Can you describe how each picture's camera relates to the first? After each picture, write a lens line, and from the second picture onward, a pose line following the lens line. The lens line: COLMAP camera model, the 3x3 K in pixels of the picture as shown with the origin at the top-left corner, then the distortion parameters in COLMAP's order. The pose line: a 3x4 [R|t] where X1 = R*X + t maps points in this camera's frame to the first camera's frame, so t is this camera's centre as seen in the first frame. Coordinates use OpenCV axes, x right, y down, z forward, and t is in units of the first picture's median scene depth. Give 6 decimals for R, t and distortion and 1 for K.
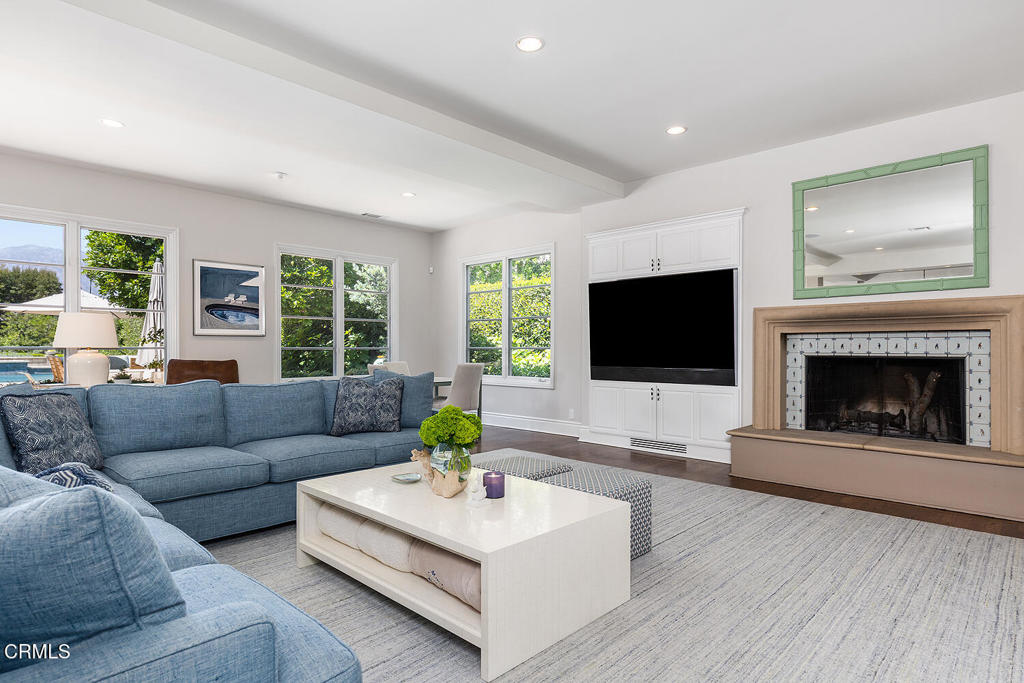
lens RADIAL K [[557.4, 0, 513.4], [0, 557.4, 349.1], [0, 0, 1]] dist [-0.002168, -0.000320]
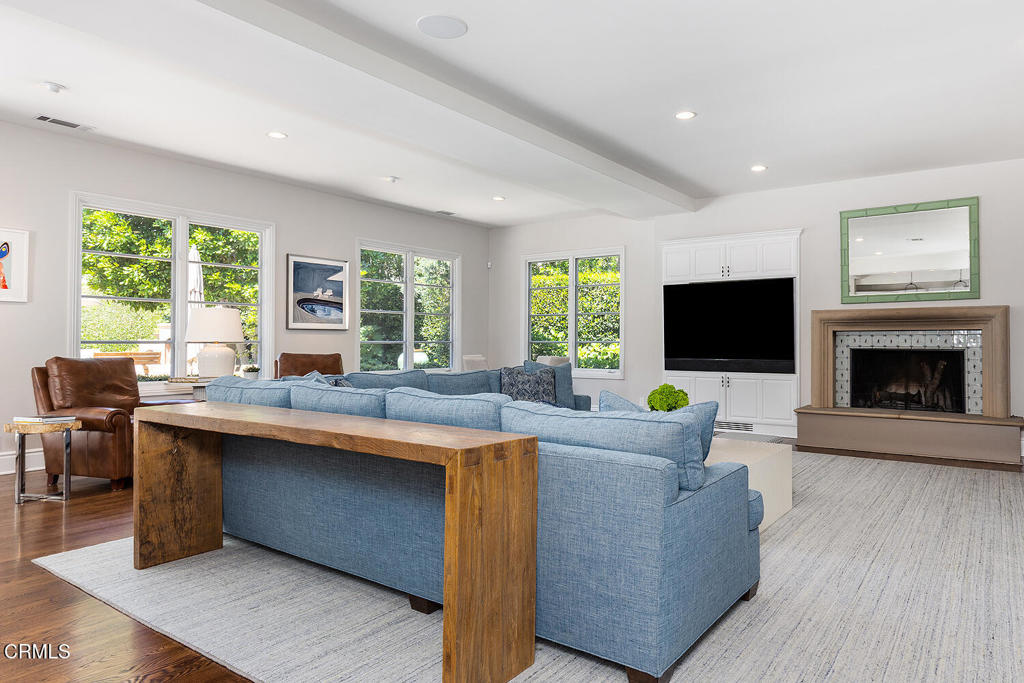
lens RADIAL K [[627.1, 0, 594.3], [0, 627.1, 333.2], [0, 0, 1]] dist [-0.000222, -0.001051]
pose [[0.981864, 0.003313, 0.189557, -0.296966], [-0.000837, 0.999913, -0.013138, -0.003709], [-0.189584, 0.012741, 0.981782, -0.270910]]
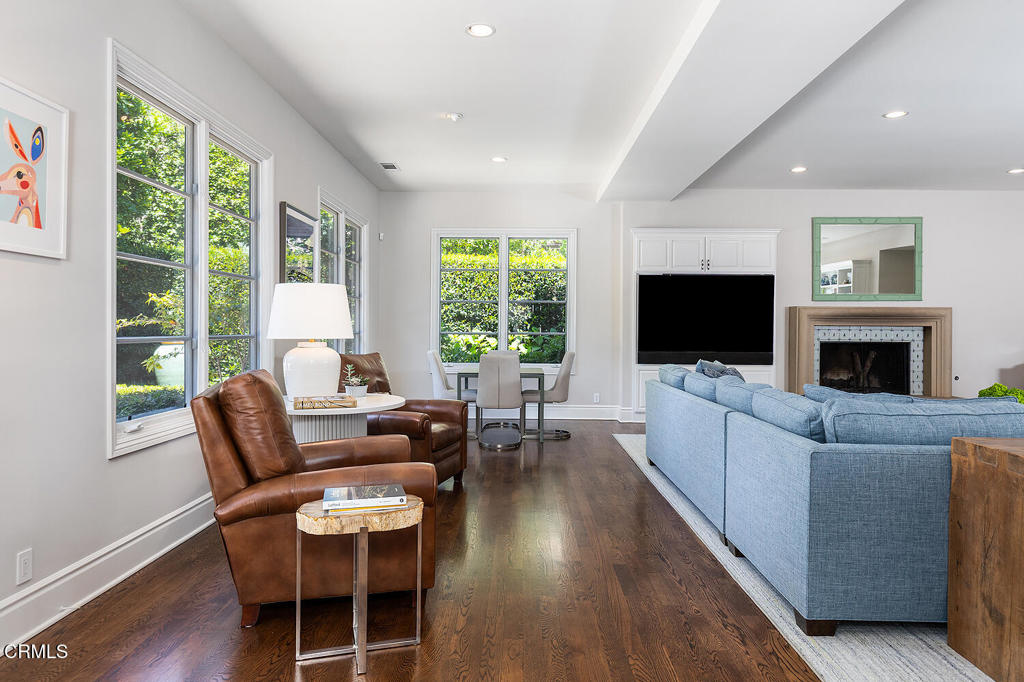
lens RADIAL K [[644.7, 0, 512.0], [0, 644.7, 341.0], [0, 0, 1]] dist [0.007042, 0.002610]
pose [[0.739130, -0.008553, 0.673508, -1.085407], [-0.007234, 0.999761, 0.020634, -0.016400], [-0.673523, -0.020123, 0.738892, 0.292003]]
